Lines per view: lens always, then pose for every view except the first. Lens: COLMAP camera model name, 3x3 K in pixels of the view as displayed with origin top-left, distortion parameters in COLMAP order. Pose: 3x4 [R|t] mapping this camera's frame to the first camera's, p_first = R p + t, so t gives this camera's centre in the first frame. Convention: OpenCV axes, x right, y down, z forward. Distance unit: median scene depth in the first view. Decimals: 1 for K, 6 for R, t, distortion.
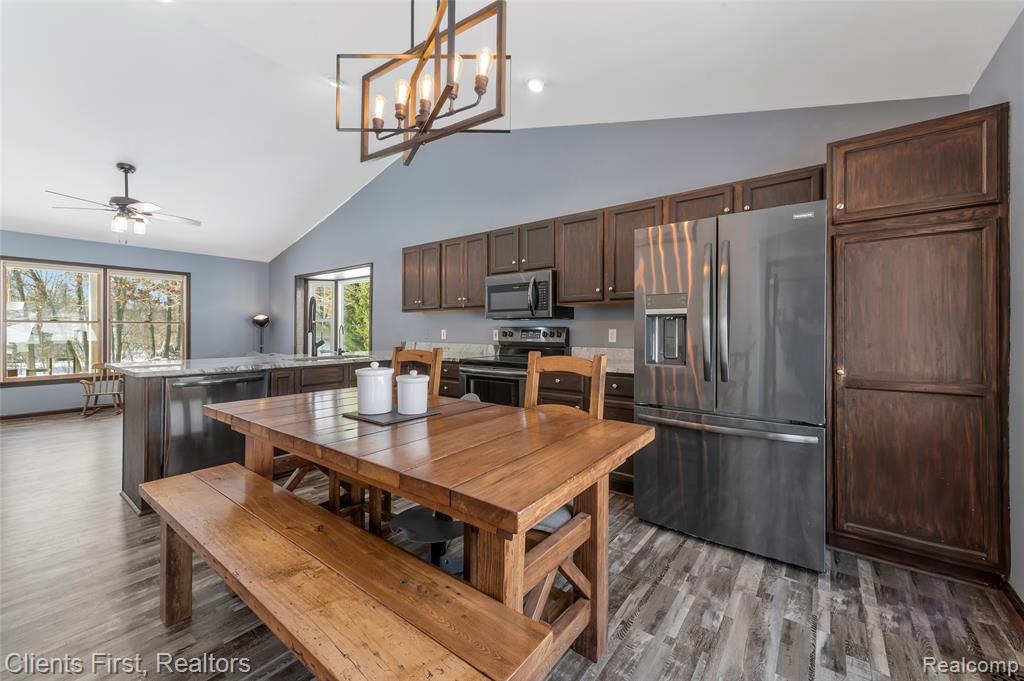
lens RADIAL K [[411.7, 0, 508.5], [0, 411.7, 331.5], [0, 0, 1]] dist [0.001208, 0.001955]
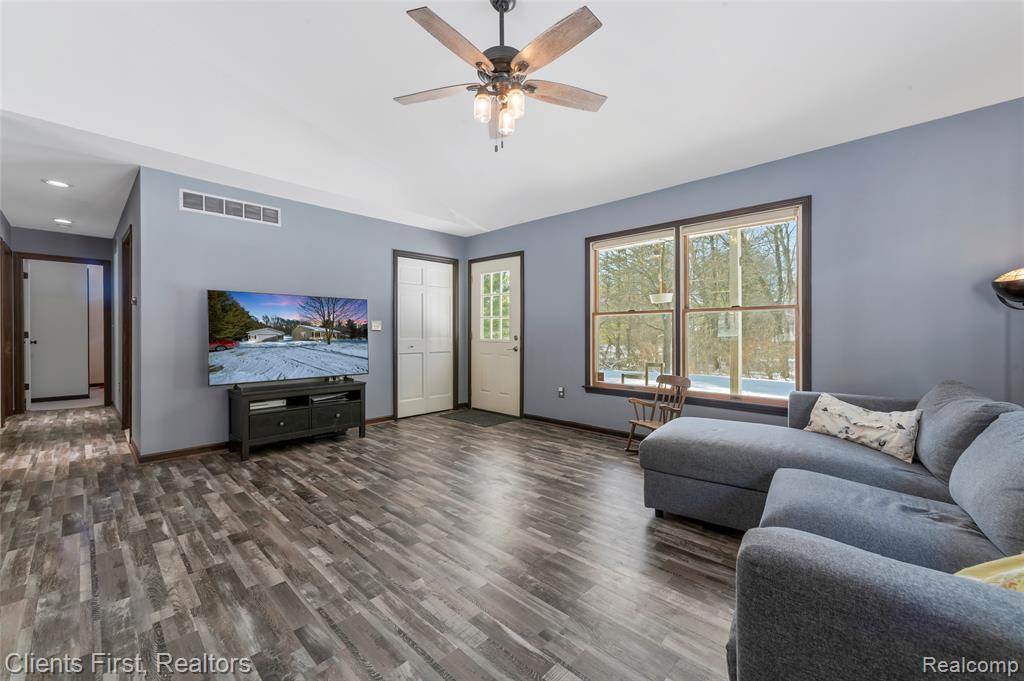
lens RADIAL K [[411.7, 0, 505.3], [0, 411.7, 336.0], [0, 0, 1]] dist [0.001208, 0.001955]
pose [[-0.112815, 0.008701, -0.993578, -0.275130], [-0.004558, 0.999947, 0.009274, 0.009624], [0.993606, 0.005575, -0.112769, 0.718837]]
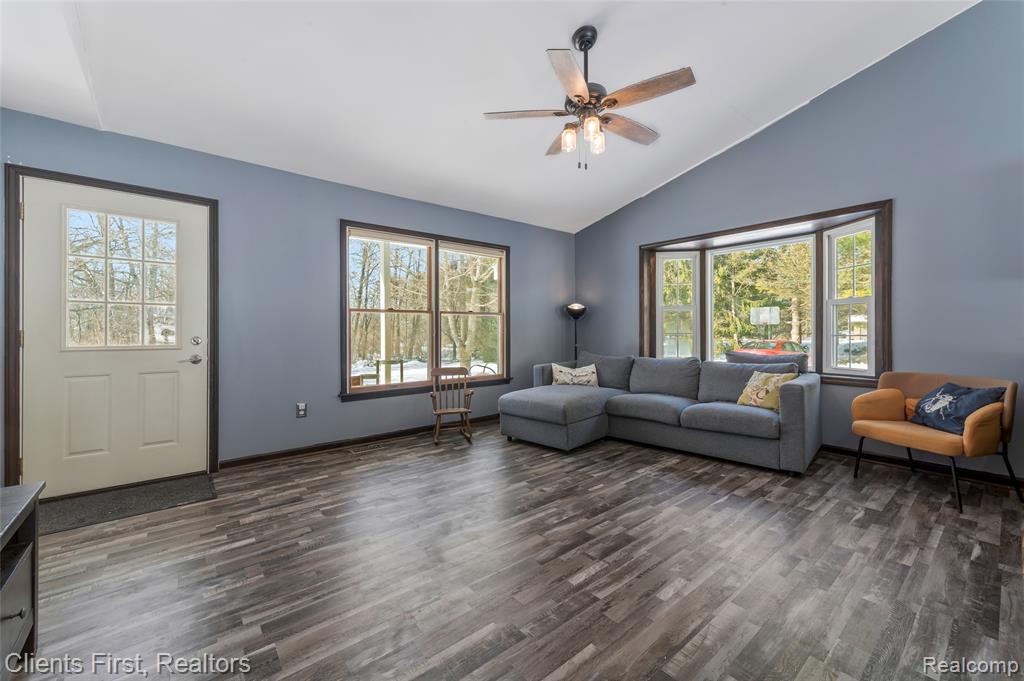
lens RADIAL K [[411.7, 0, 514.9], [0, 411.7, 332.1], [0, 0, 1]] dist [0.001208, 0.001955]
pose [[0.975704, -0.004494, -0.219046, -0.601104], [0.004939, 0.999987, 0.001484, 0.011012], [0.219036, -0.002530, 0.975713, 0.271937]]
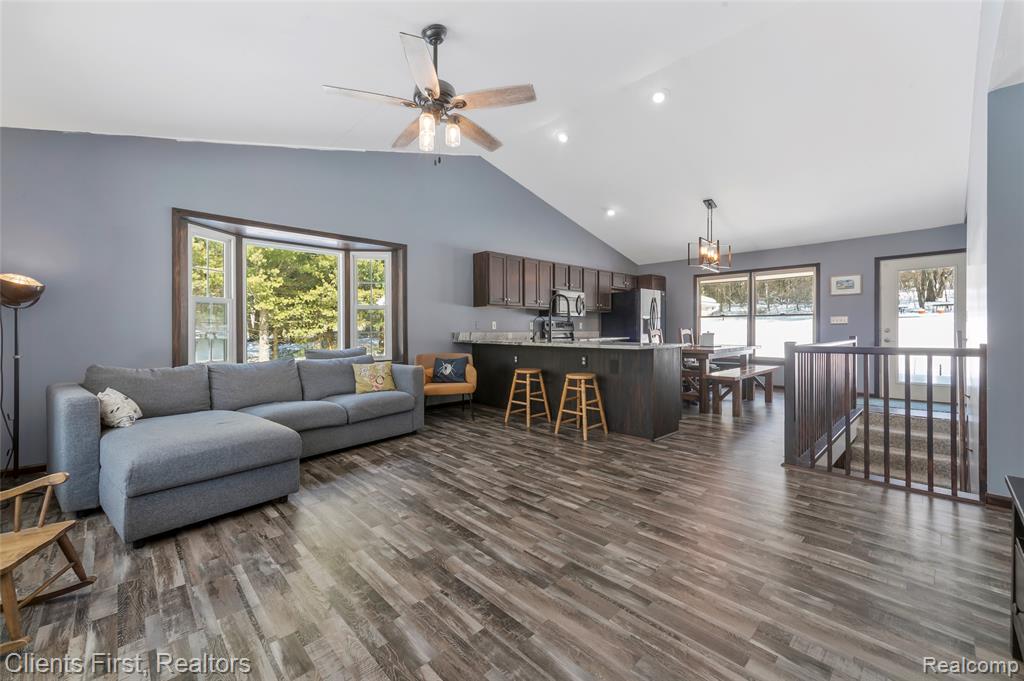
lens RADIAL K [[411.7, 0, 508.9], [0, 411.7, 335.8], [0, 0, 1]] dist [0.001208, 0.001955]
pose [[0.147216, -0.018807, 0.988926, -1.001956], [0.004214, 0.999822, 0.018387, 0.011456], [-0.989095, 0.001460, 0.147269, 0.548665]]
